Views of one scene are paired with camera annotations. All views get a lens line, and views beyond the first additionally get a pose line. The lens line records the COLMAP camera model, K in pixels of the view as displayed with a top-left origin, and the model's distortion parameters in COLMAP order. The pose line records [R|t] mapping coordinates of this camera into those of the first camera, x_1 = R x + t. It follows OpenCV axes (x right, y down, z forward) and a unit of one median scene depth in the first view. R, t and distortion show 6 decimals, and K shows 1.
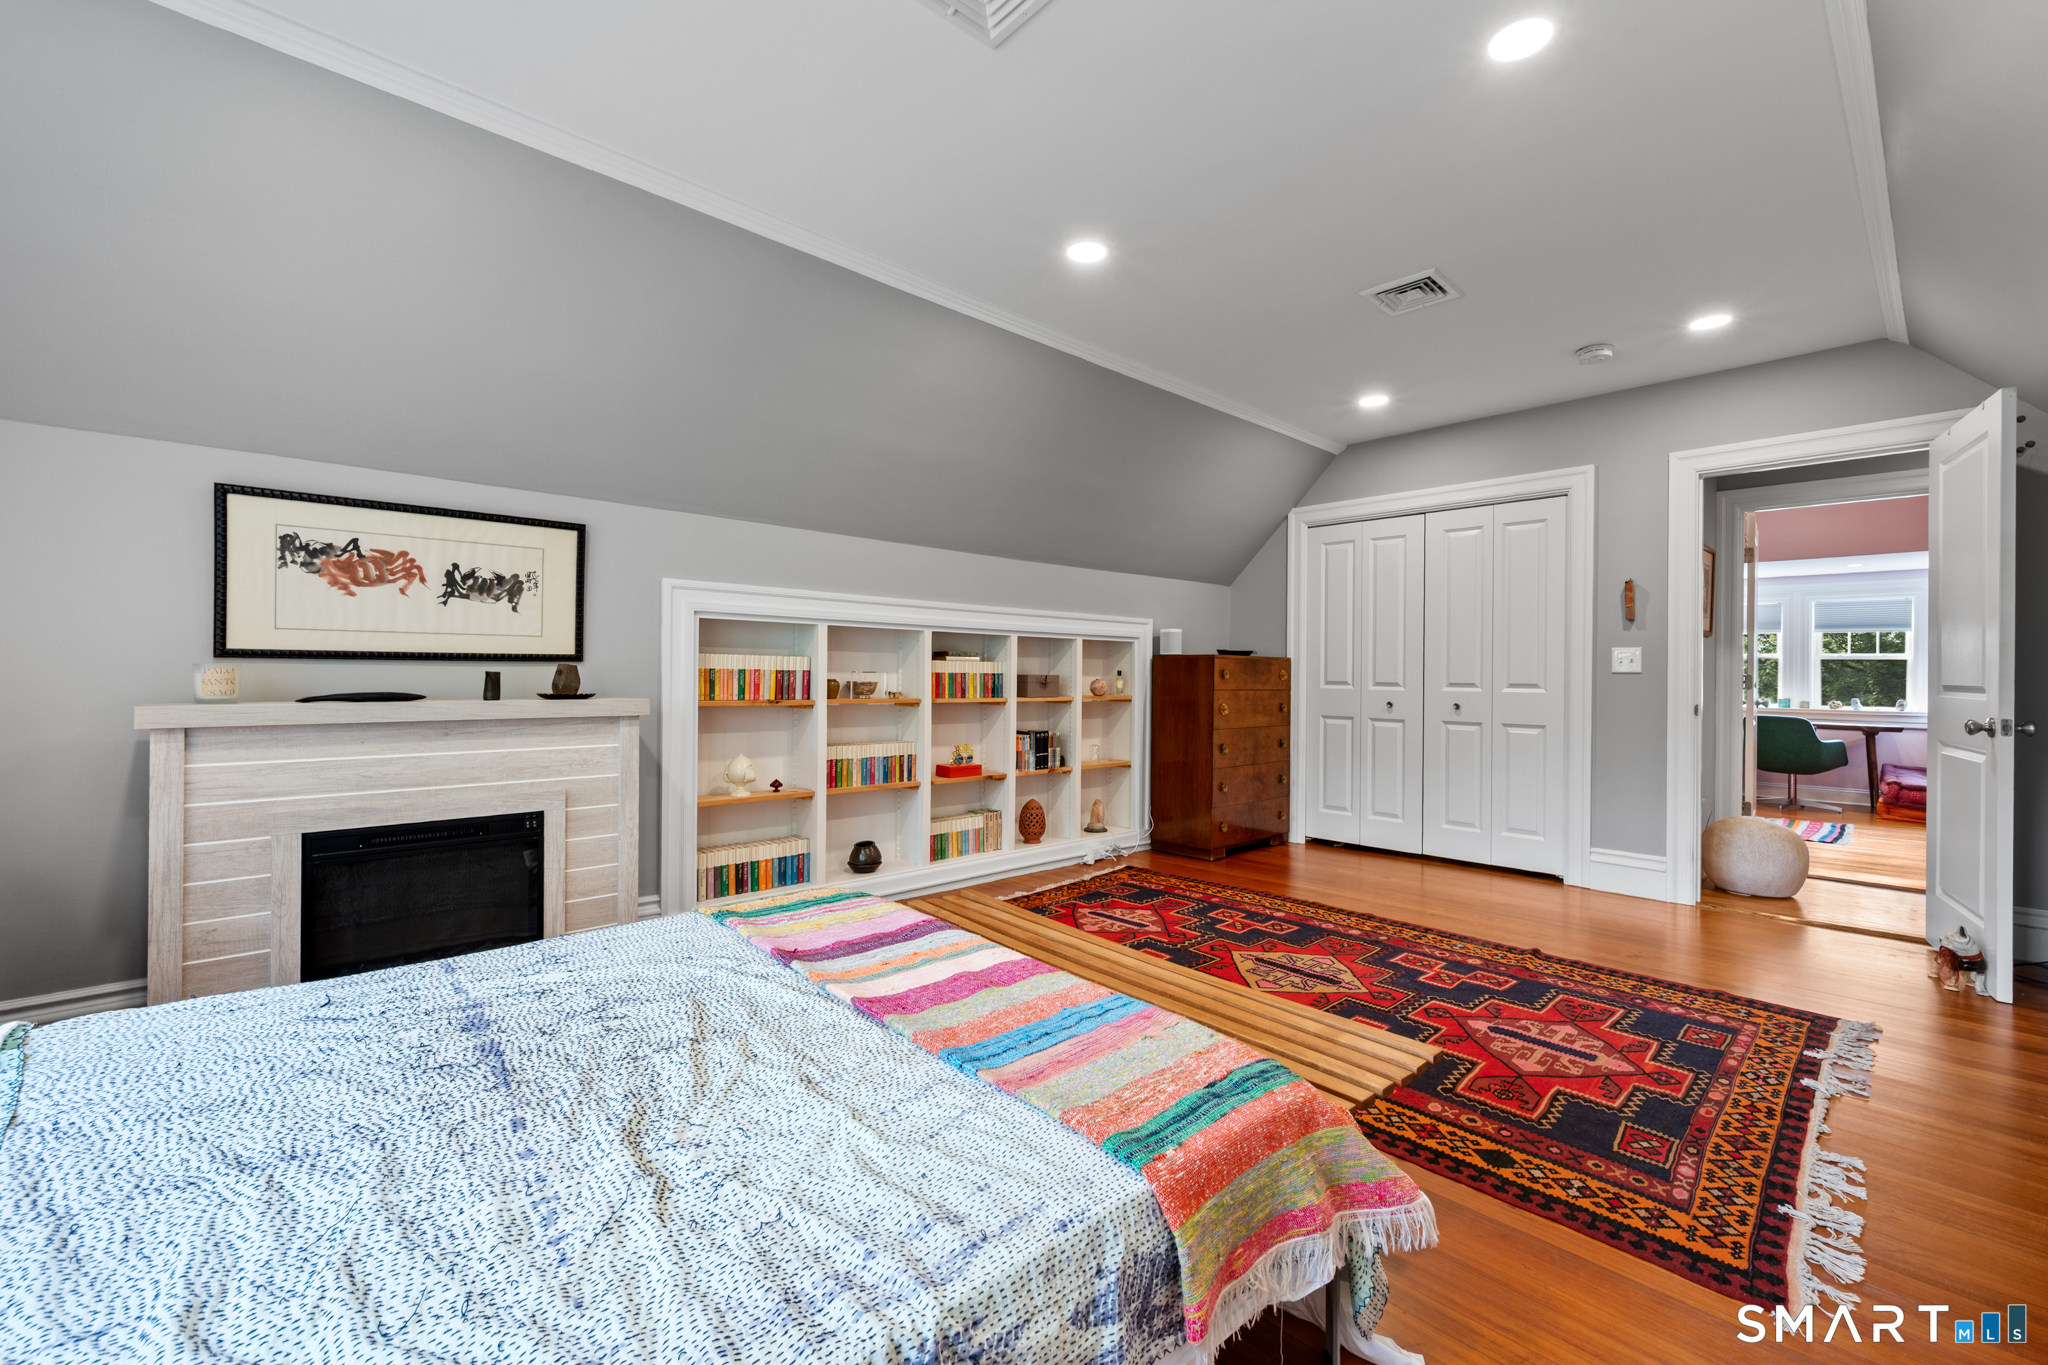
lens RADIAL K [[858.6, 0, 1046.6], [0, 858.6, 676.8], [0, 0, 1]] dist [-0.000584, -0.000345]
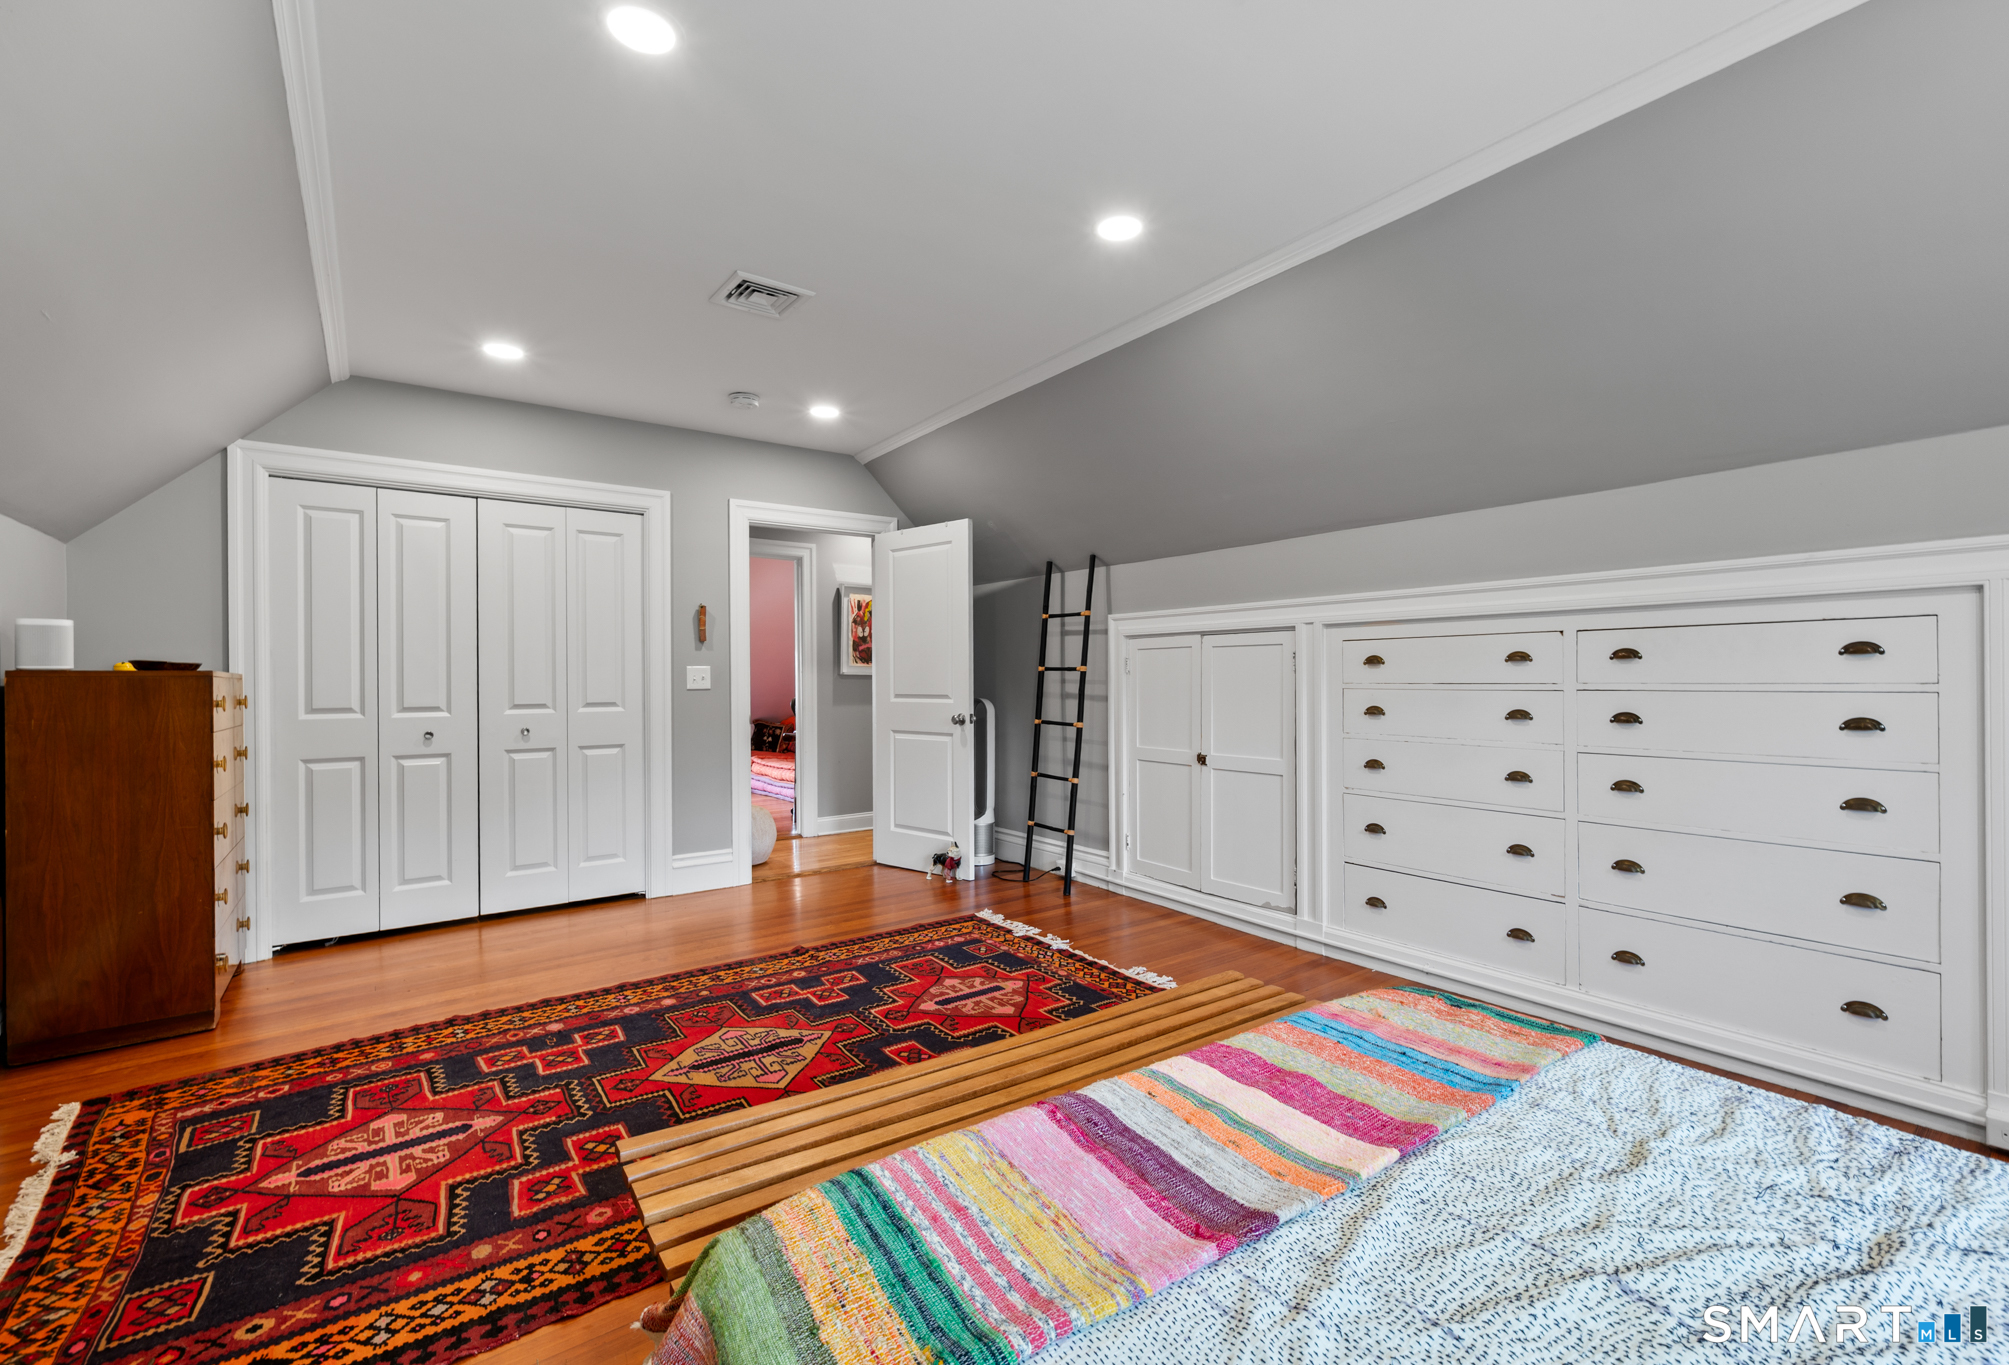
lens RADIAL K [[864.5, 0, 1034.8], [0, 864.5, 678.0], [0, 0, 1]] dist [-0.000120, -0.000231]
pose [[0.110700, -0.008339, 0.993819, -0.537844], [0.014068, 0.999878, 0.006823, -0.028827], [-0.993754, 0.013226, 0.110804, 0.646809]]
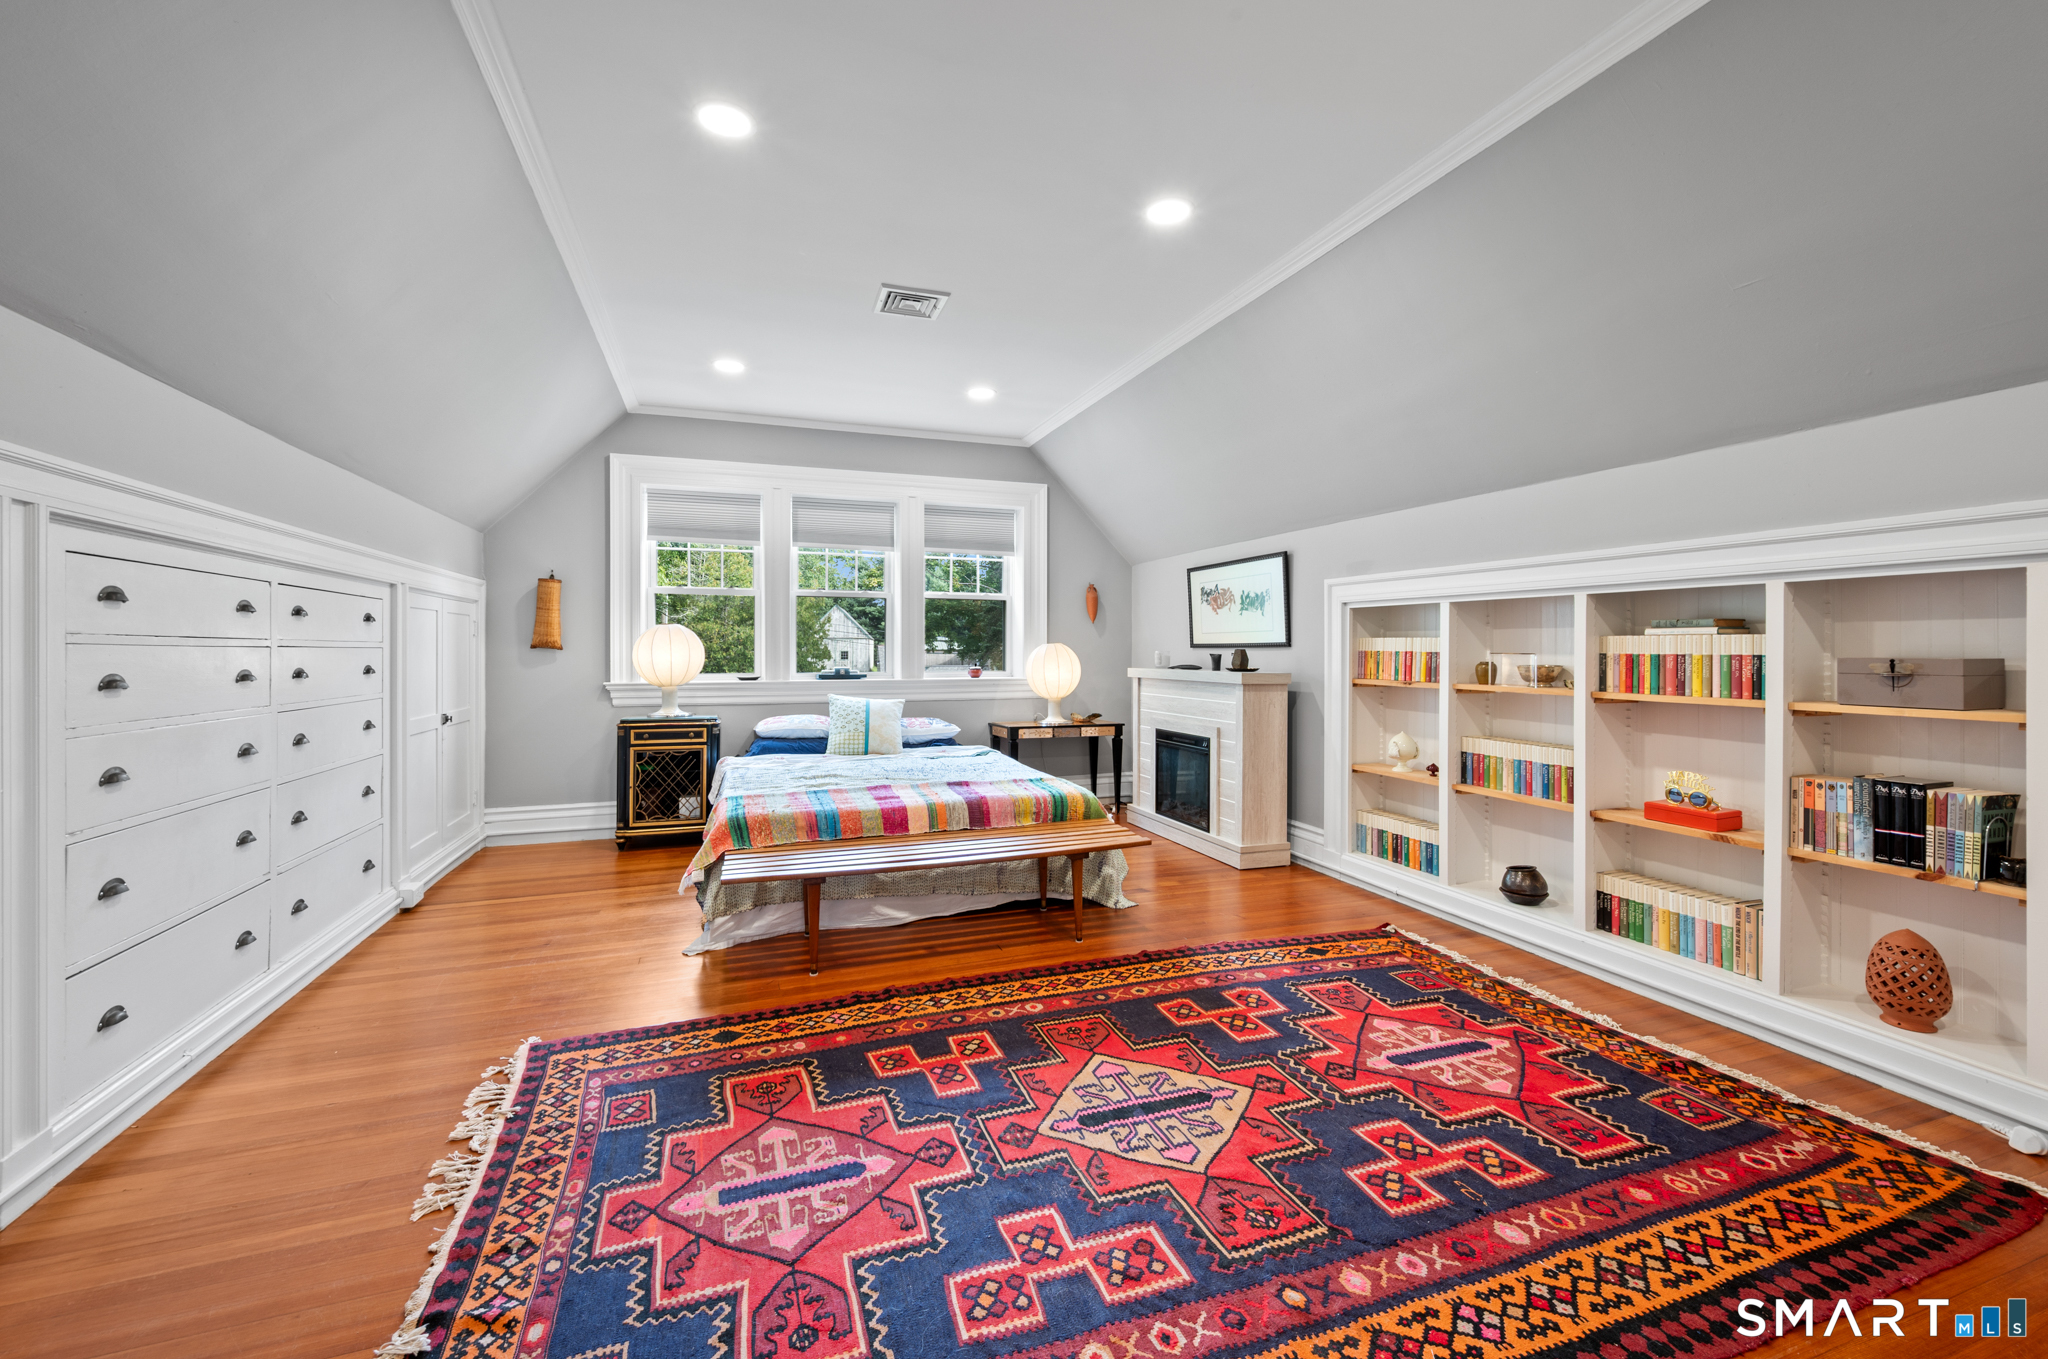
lens RADIAL K [[829.5, 0, 1021.5], [0, 829.5, 655.0], [0, 0, 1]] dist [-0.000603, -0.000339]
pose [[-0.408028, -0.005253, -0.912954, 0.938830], [-0.009051, 0.999958, -0.001708, 0.002047], [0.912924, 0.007567, -0.408059, 1.213343]]
